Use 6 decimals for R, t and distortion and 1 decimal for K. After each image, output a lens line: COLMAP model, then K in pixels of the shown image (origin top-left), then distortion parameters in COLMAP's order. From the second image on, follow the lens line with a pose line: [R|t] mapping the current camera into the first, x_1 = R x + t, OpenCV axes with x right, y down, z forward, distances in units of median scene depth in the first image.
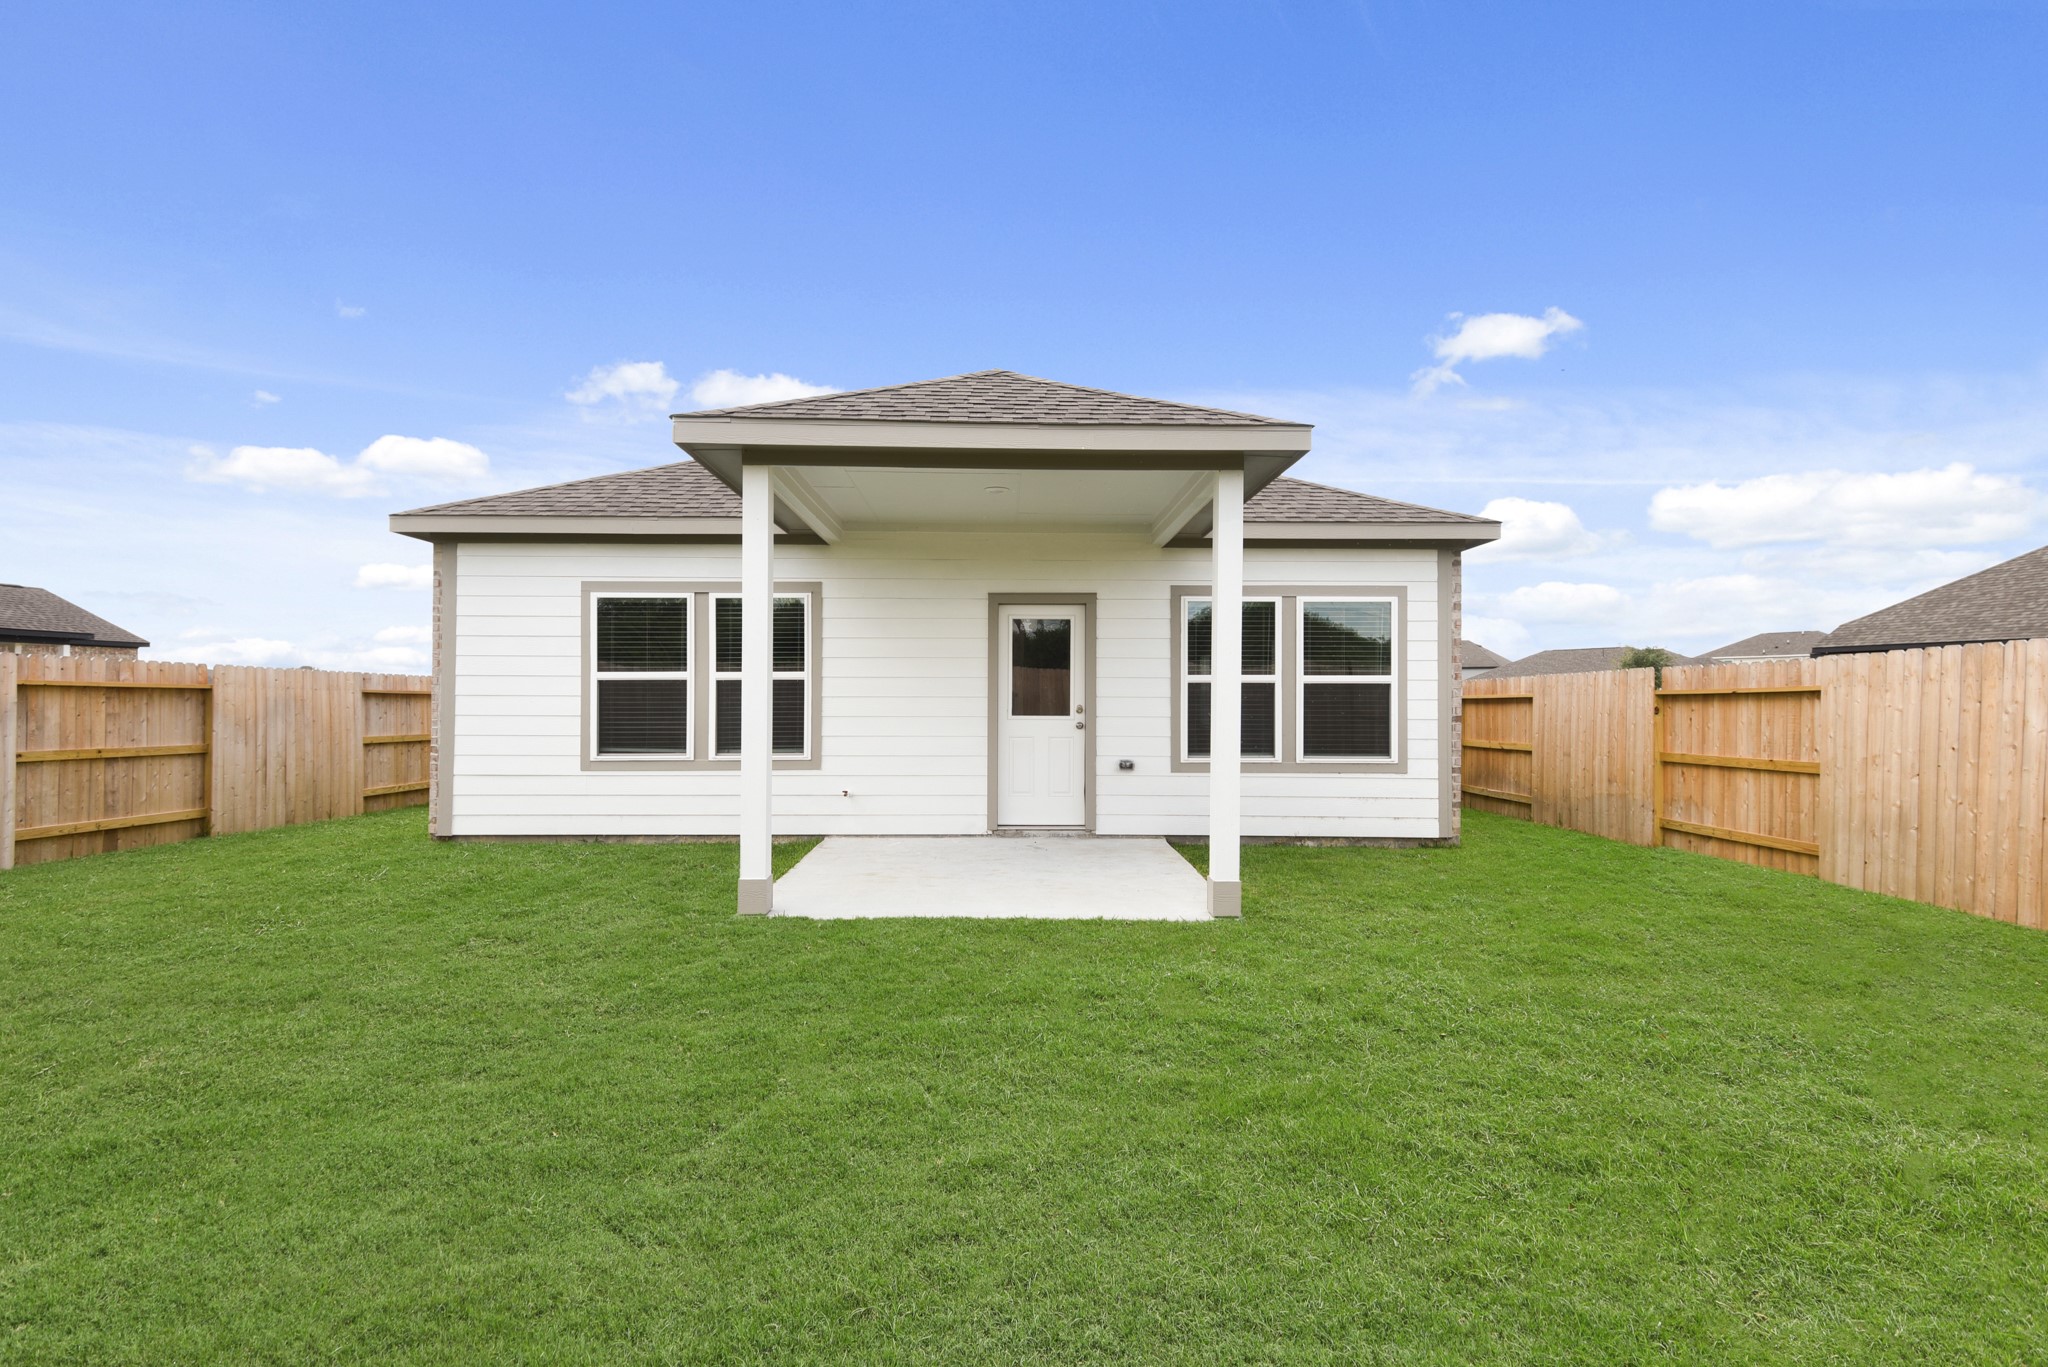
lens RADIAL K [[938.5, 0, 1018.1], [0, 938.5, 701.3], [0, 0, 1]] dist [0.006214, -0.002313]
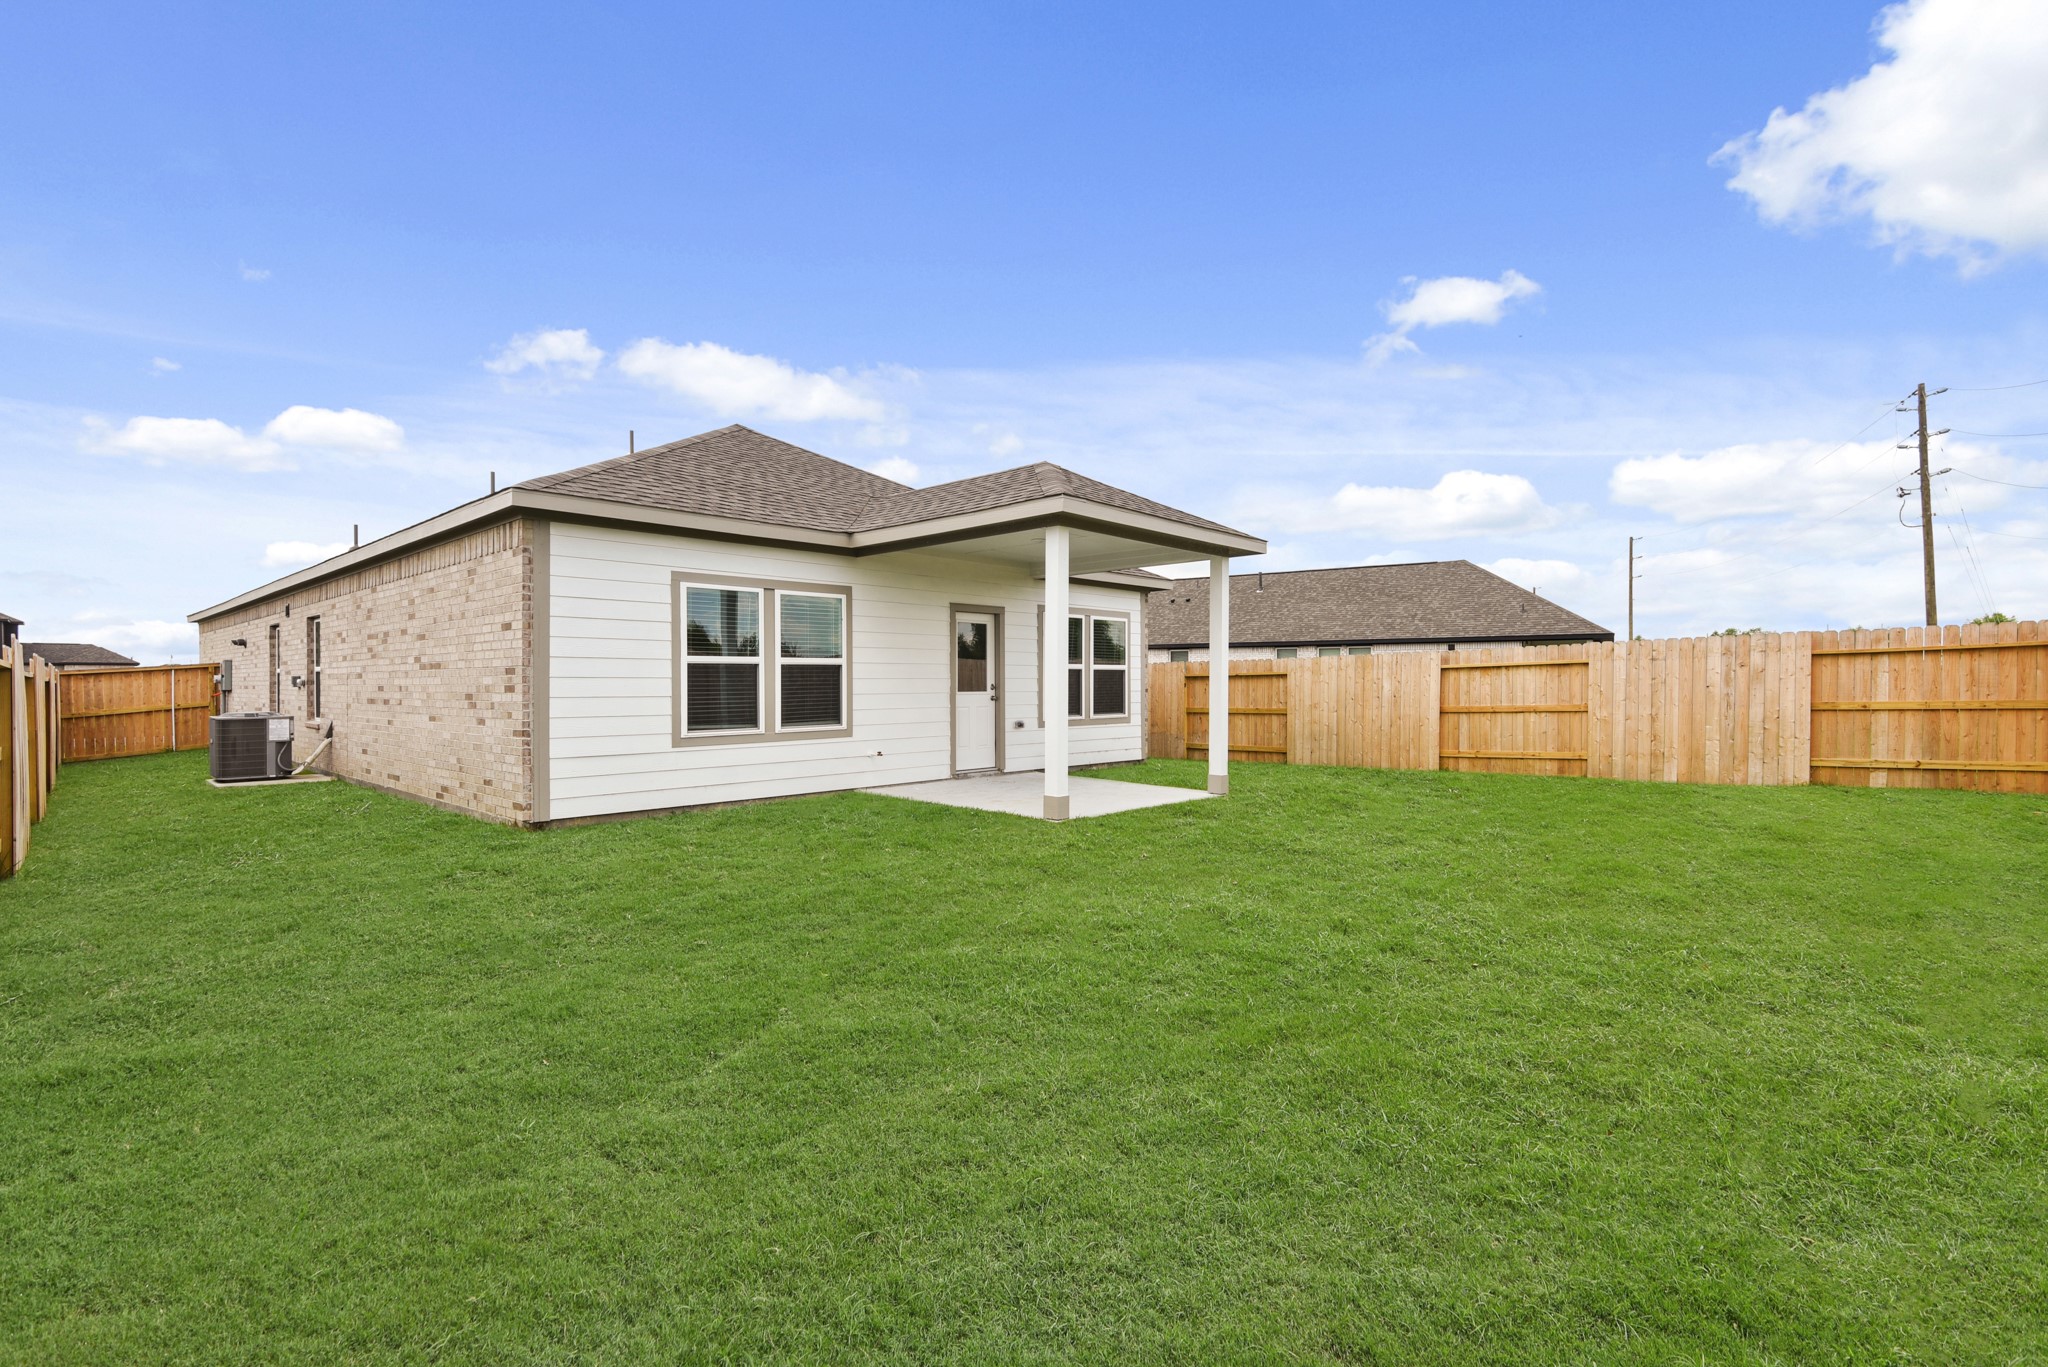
lens RADIAL K [[938.5, 0, 1011.6], [0, 938.5, 679.6], [0, 0, 1]] dist [0.006214, -0.002313]
pose [[0.697062, -0.003297, 0.717003, -0.957214], [0.003169, 0.999994, 0.001517, -0.004361], [-0.717004, 0.001215, 0.697068, -0.024686]]
